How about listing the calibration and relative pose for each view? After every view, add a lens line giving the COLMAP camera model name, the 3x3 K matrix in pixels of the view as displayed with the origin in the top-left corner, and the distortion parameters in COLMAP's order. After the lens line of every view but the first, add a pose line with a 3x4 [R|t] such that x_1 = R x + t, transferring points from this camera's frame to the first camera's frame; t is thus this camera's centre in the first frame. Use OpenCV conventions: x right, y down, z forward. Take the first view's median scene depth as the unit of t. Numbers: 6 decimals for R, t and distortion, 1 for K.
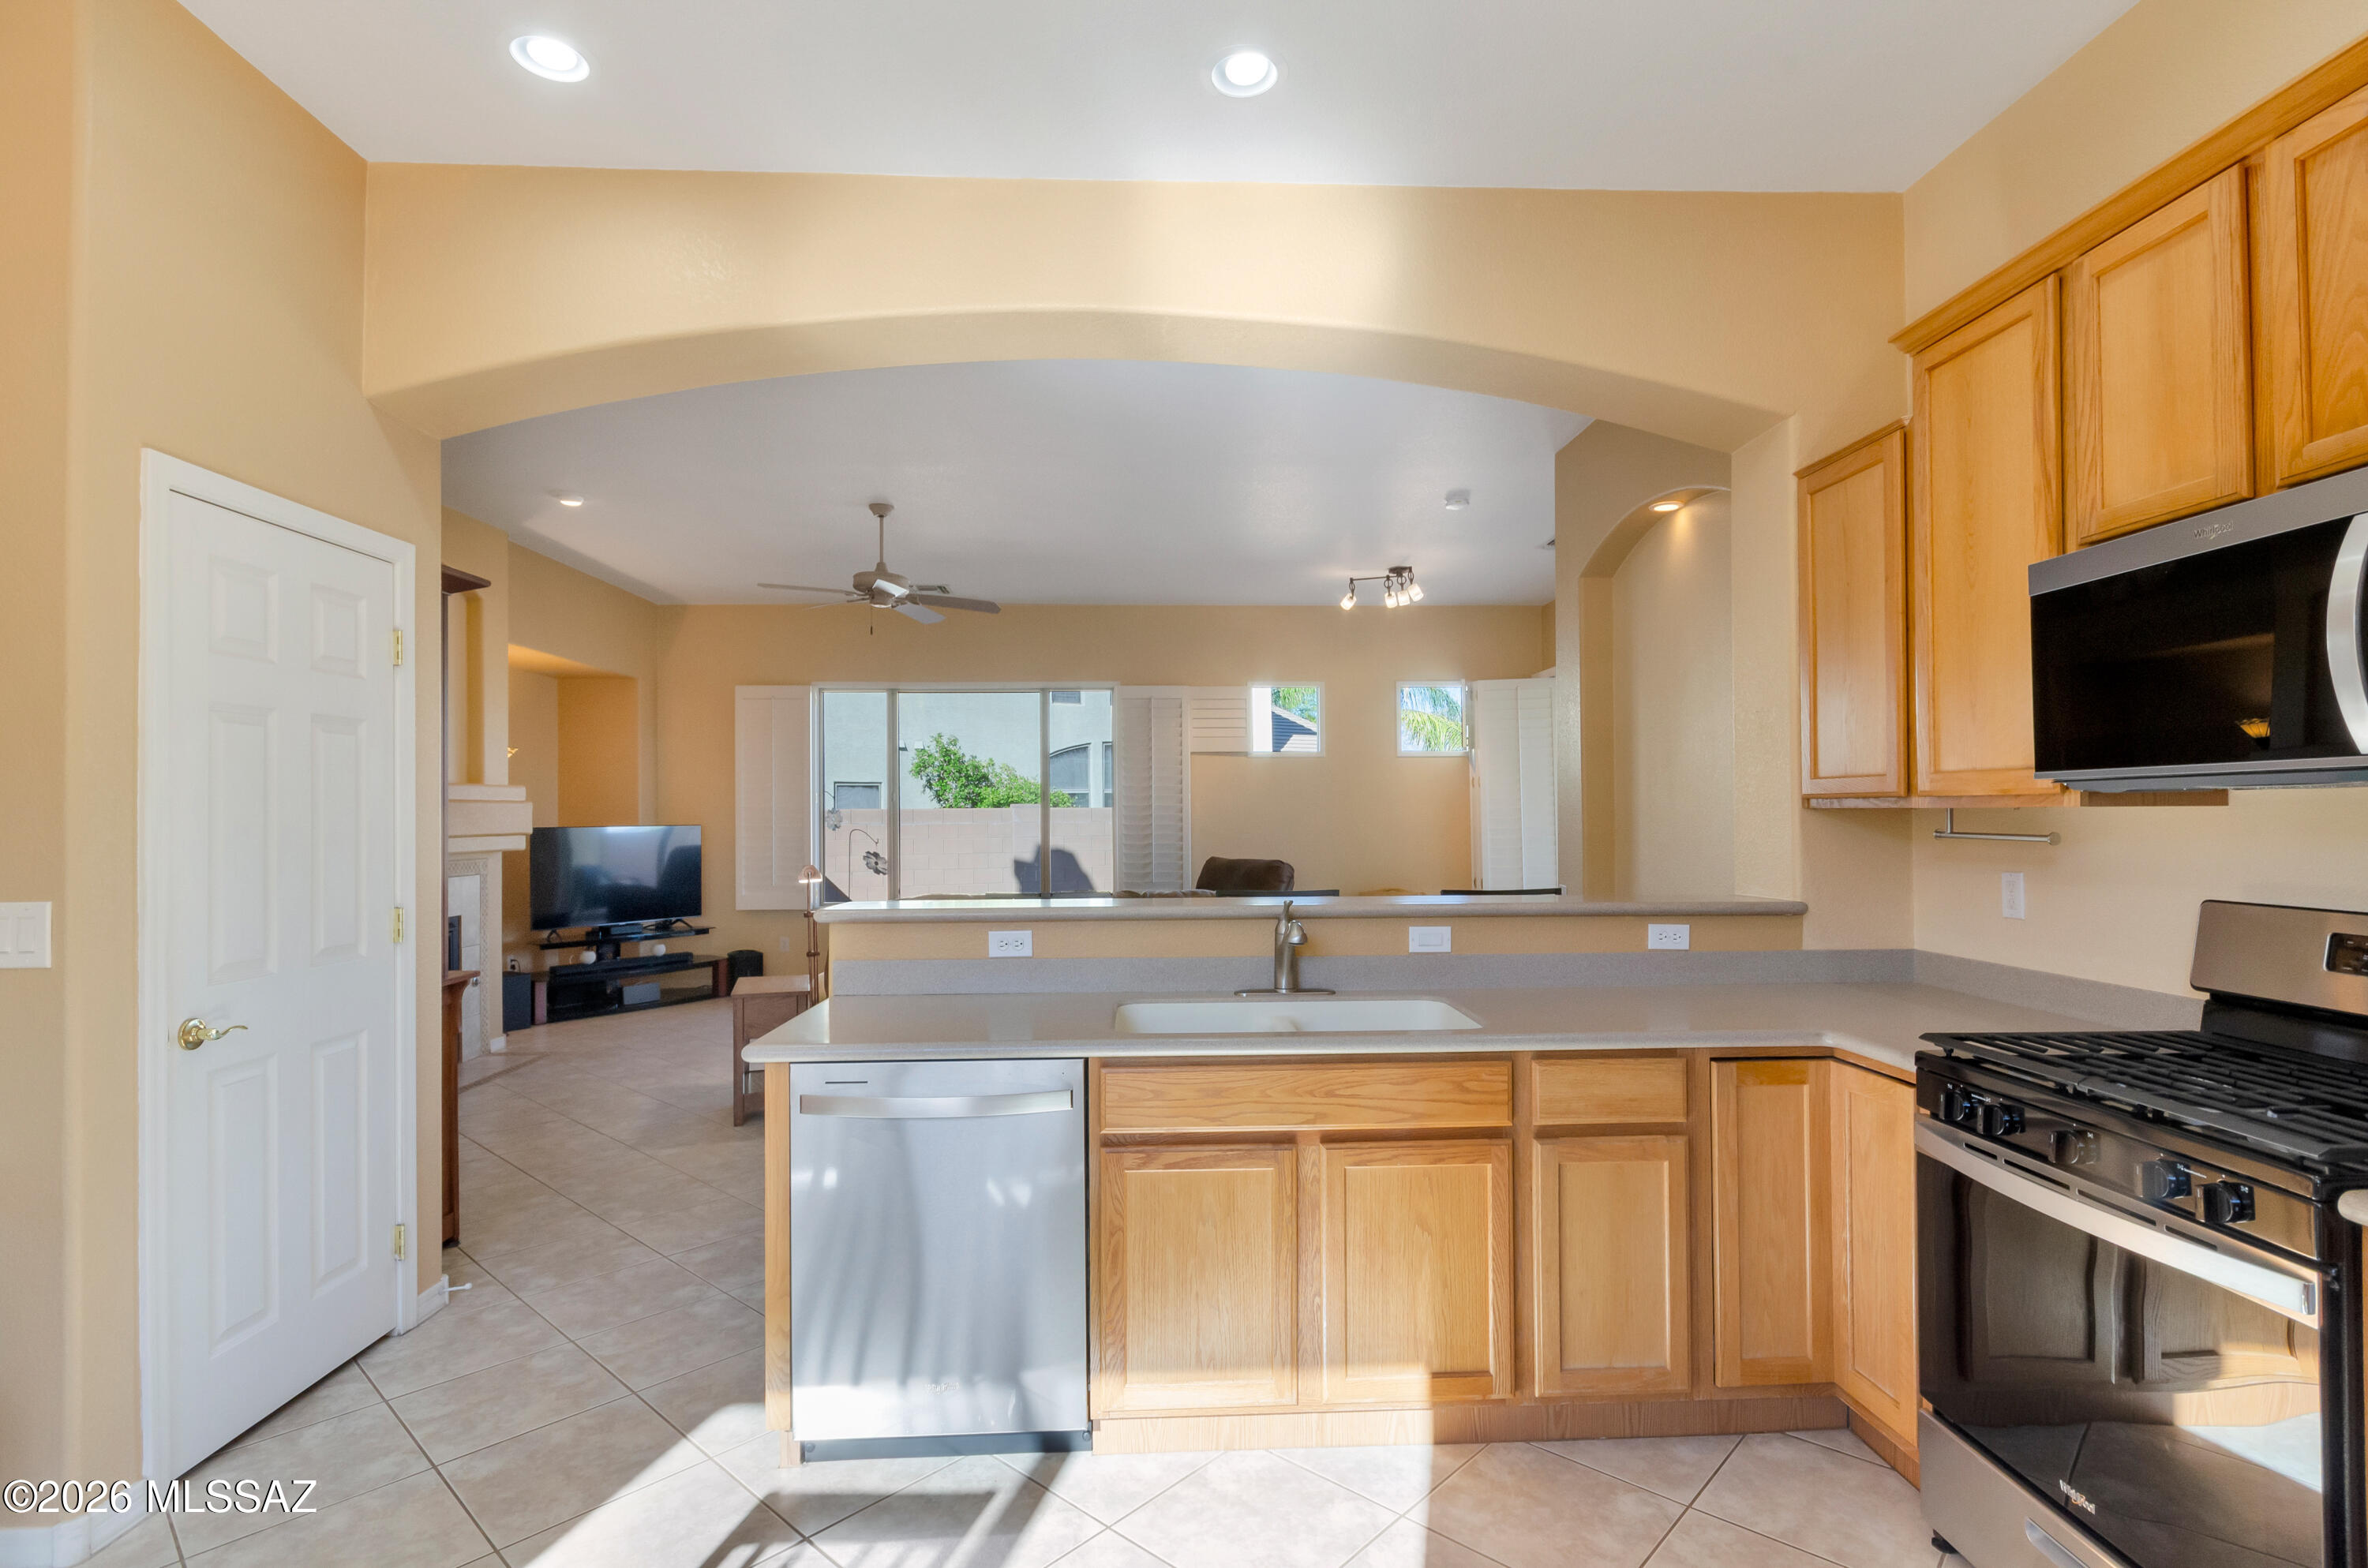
lens RADIAL K [[1127.9, 0, 1181.3], [0, 1127.9, 796.8], [0, 0, 1]] dist [-0.004022, -0.000585]
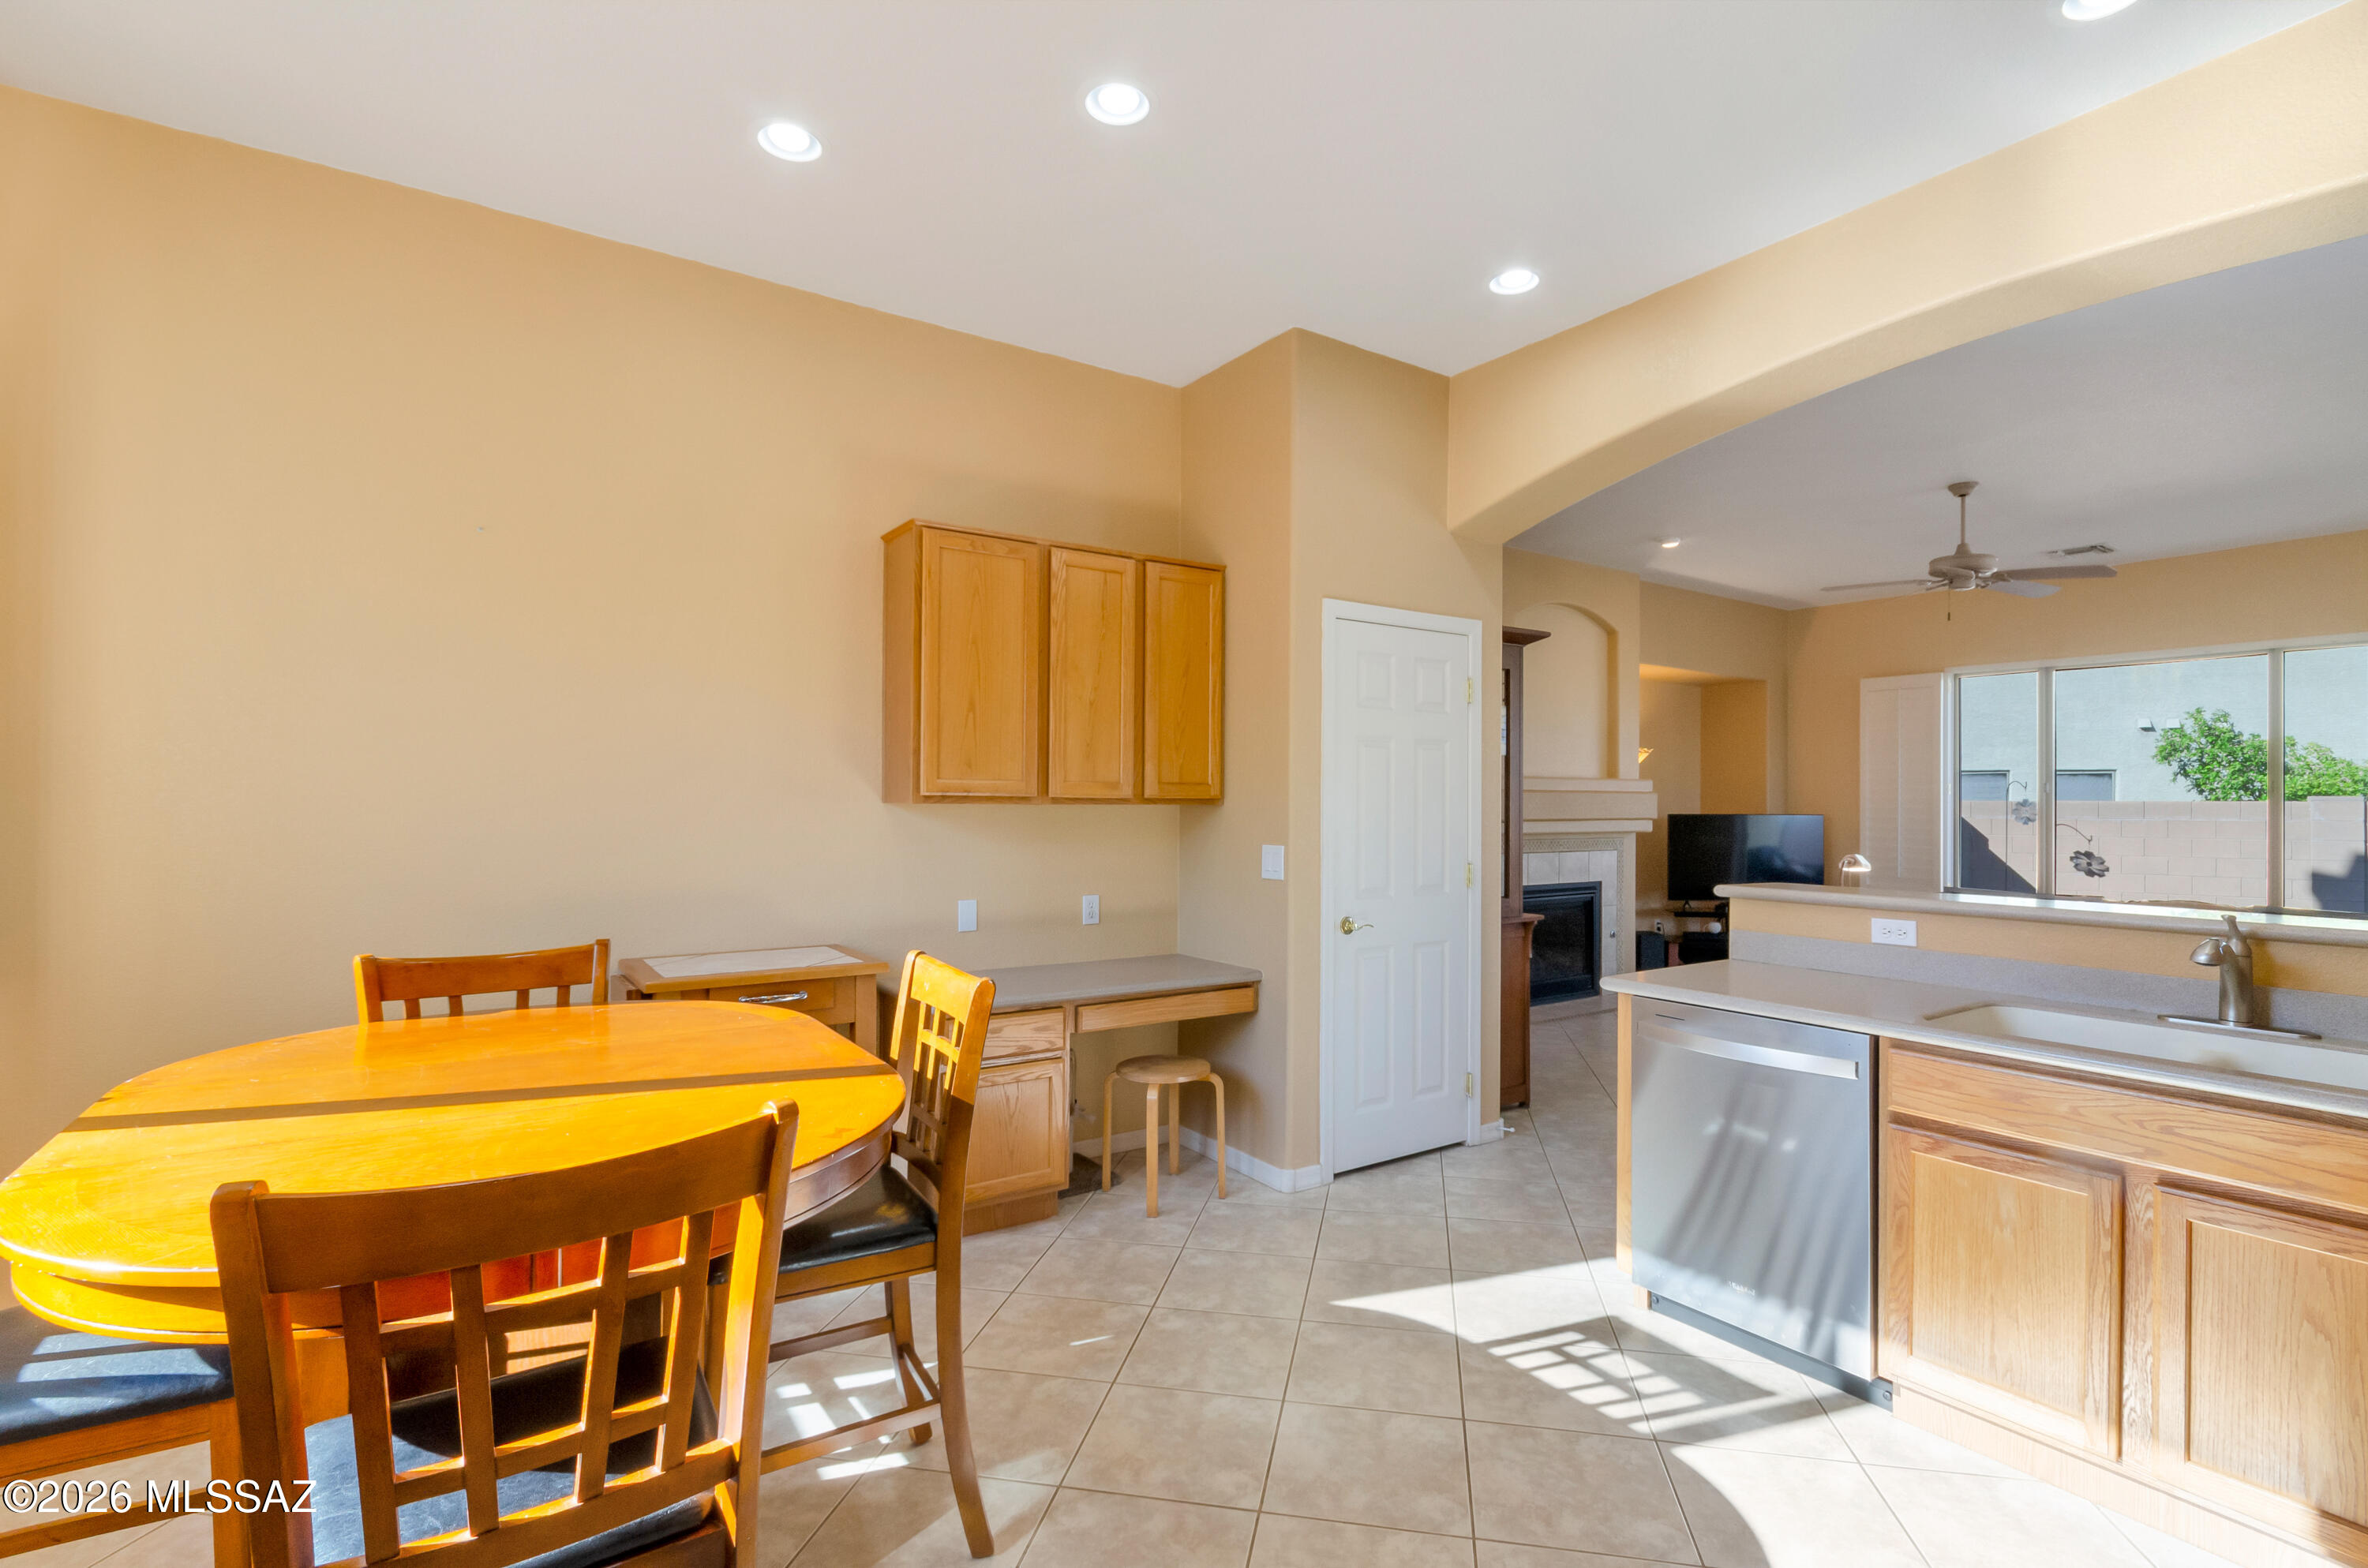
lens RADIAL K [[1087.4, 0, 1198.9], [0, 1087.4, 786.4], [0, 0, 1]] dist [-0.001599, -0.001774]
pose [[0.515803, -0.002738, -0.856703, 0.403830], [0.002601, 0.999995, -0.001630, -0.003751], [0.856703, -0.001387, 0.515807, -0.068781]]
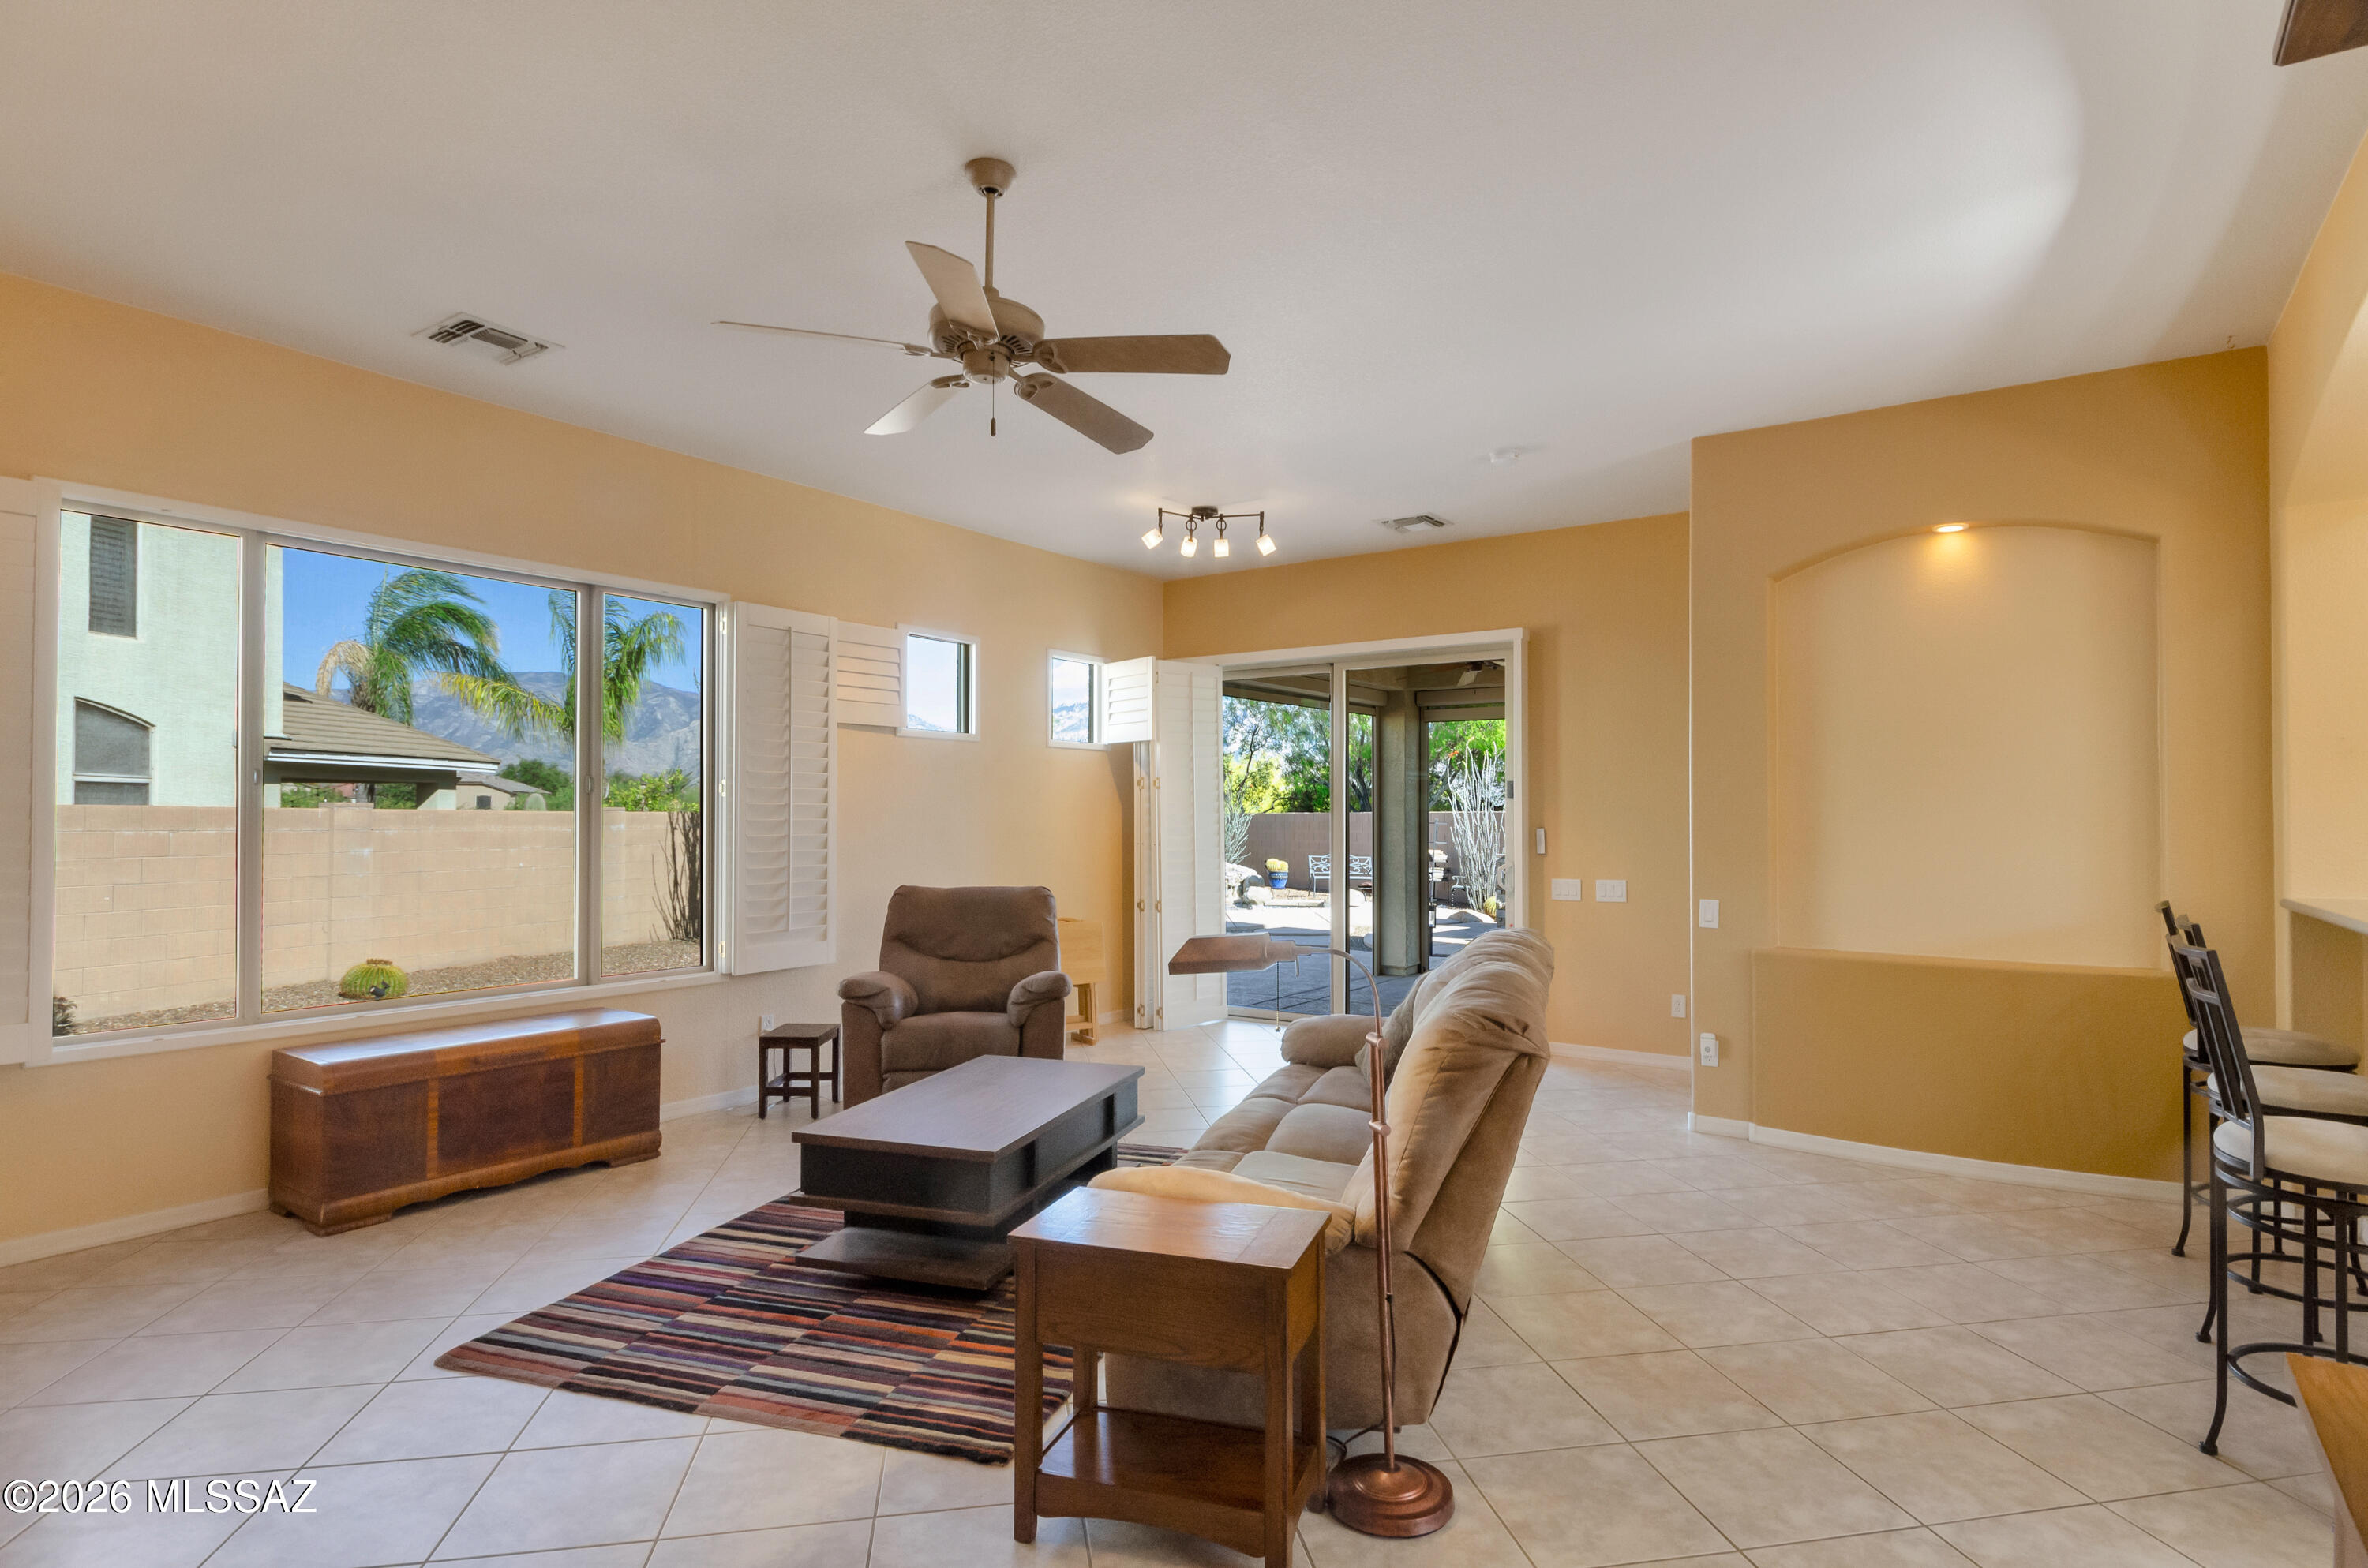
lens RADIAL K [[1216.2, 0, 1203.1], [0, 1216.2, 791.8], [0, 0, 1]] dist [-0.022446, -0.001252]
pose [[0.603309, 0.022804, 0.797181, -1.410100], [-0.016602, 0.999734, -0.016034, 0.019150], [-0.797334, -0.003561, 0.603527, 1.471125]]
